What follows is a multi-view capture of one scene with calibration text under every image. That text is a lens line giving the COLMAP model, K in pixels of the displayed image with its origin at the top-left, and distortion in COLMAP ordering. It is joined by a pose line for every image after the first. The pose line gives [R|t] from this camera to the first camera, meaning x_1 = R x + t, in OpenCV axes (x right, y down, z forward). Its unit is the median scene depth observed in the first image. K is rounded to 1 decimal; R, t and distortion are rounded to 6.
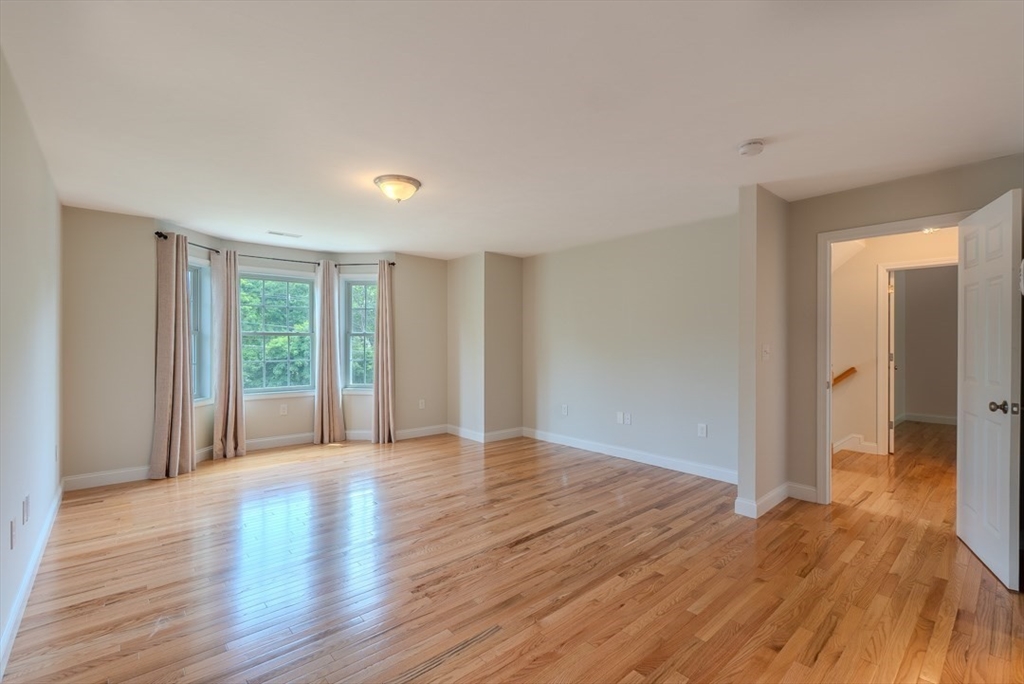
lens RADIAL K [[446.7, 0, 498.7], [0, 446.7, 341.5], [0, 0, 1]] dist [-0.008956, 0.000101]
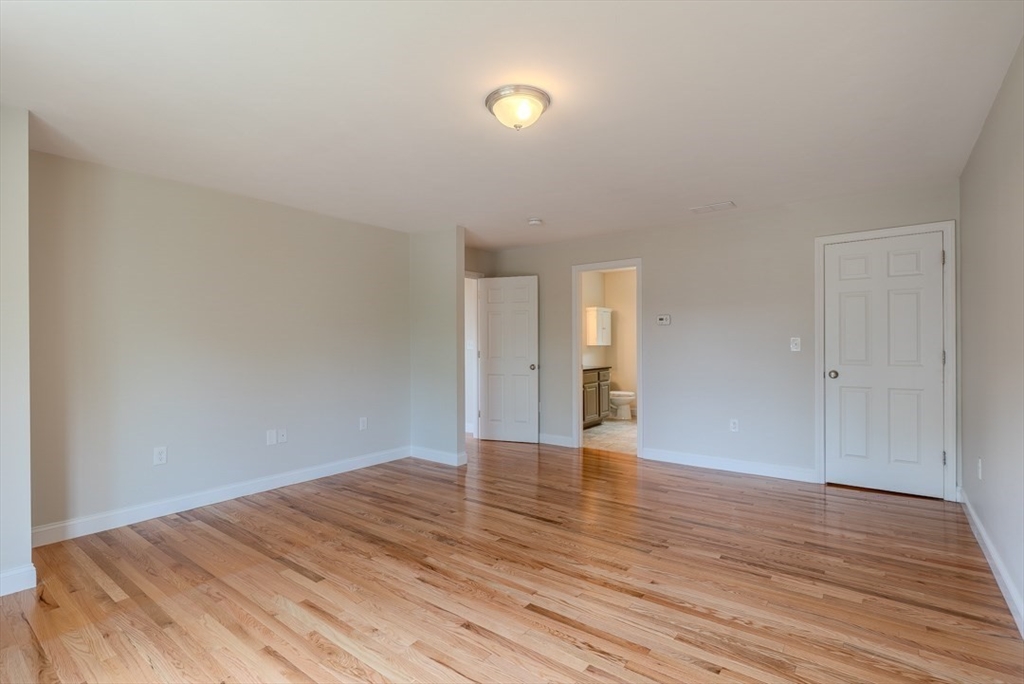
lens RADIAL K [[492.0, 0, 512.0], [0, 492.0, 342.0], [0, 0, 1]] dist [-0.004100, -0.000131]
pose [[-0.208327, 0.004521, 0.978049, -0.840672], [0.004215, 0.999984, -0.003725, 0.017431], [-0.978050, 0.003347, -0.208342, 1.021647]]
